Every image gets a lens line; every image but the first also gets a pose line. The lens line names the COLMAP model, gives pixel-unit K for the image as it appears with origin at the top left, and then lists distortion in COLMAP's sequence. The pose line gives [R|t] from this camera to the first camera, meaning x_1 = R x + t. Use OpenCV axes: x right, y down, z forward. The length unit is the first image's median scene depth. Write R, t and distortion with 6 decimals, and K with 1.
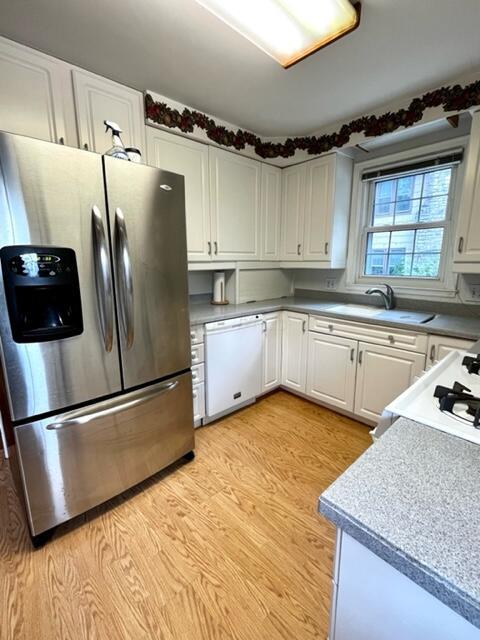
lens RADIAL K [[287.7, 0, 239.7], [0, 287.7, 318.7], [0, 0, 1]] dist [-0.003492, 0.000095]
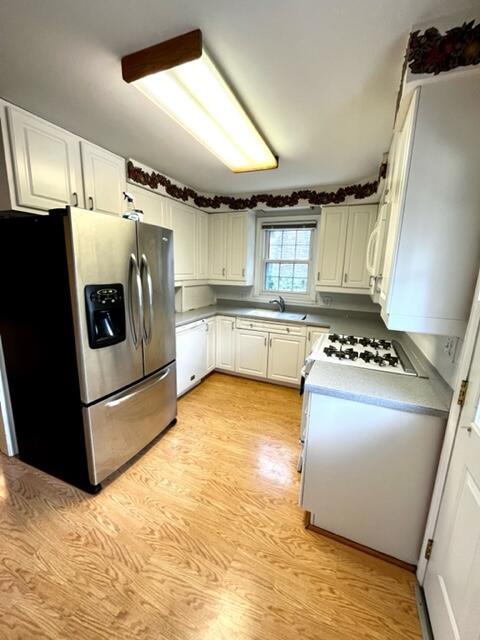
lens RADIAL K [[258.9, 0, 240.0], [0, 258.9, 319.3], [0, 0, 1]] dist [-0.002418, -0.000110]
pose [[0.915367, -0.049567, 0.399559, -0.322428], [0.047806, 0.998753, 0.014379, -0.026766], [-0.399773, 0.005939, 0.916595, -0.278465]]
